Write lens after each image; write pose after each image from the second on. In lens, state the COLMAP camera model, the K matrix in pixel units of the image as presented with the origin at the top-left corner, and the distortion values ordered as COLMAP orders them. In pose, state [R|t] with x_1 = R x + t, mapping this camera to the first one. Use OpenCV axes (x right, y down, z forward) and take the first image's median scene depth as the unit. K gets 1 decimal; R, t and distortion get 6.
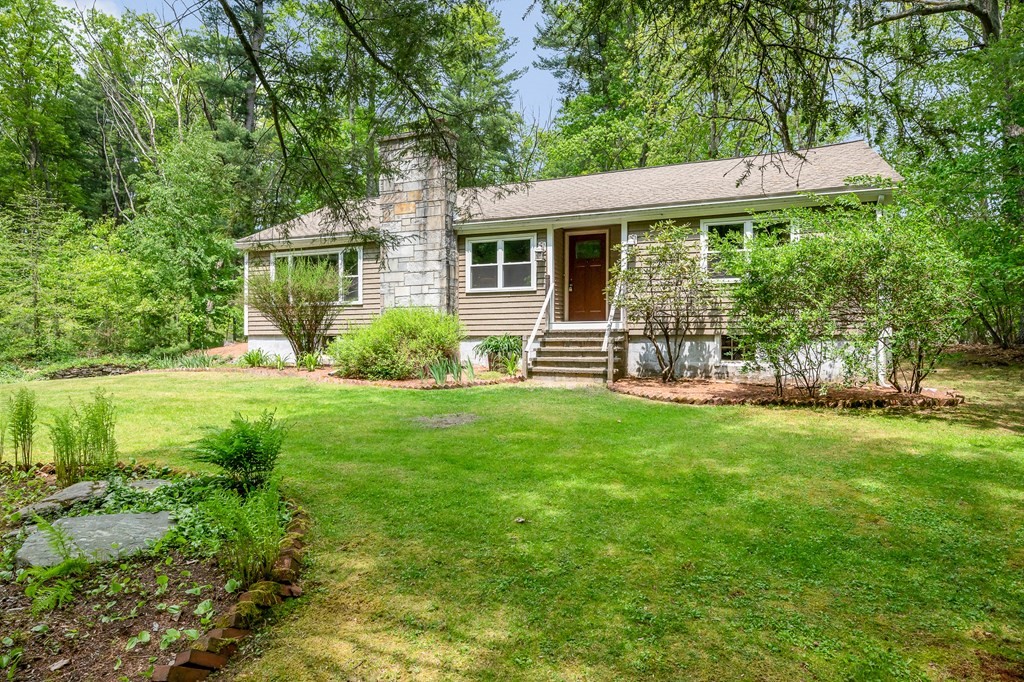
lens RADIAL K [[603.7, 0, 512.0], [0, 603.7, 341.0], [0, 0, 1]] dist [-0.004828, 0.000235]
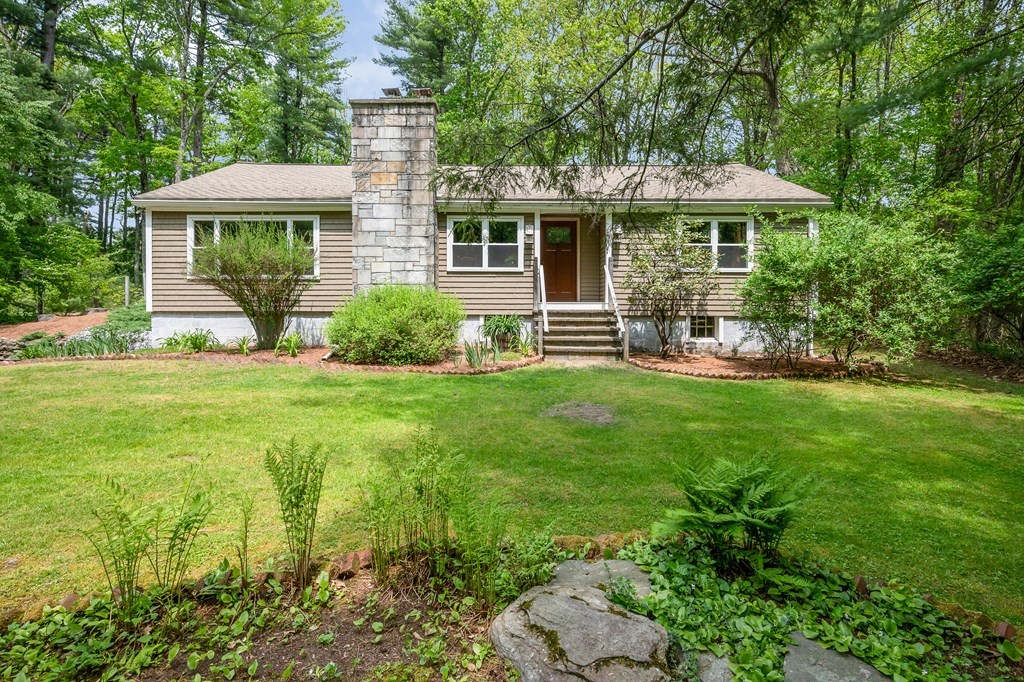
lens RADIAL K [[510.6, 0, 509.3], [0, 510.6, 320.0], [0, 0, 1]] dist [0.002938, -0.000281]
pose [[0.922233, -0.001823, 0.386630, -0.313208], [-0.004598, 0.999866, 0.015682, -0.013711], [-0.386607, -0.016240, 0.922102, 0.191895]]
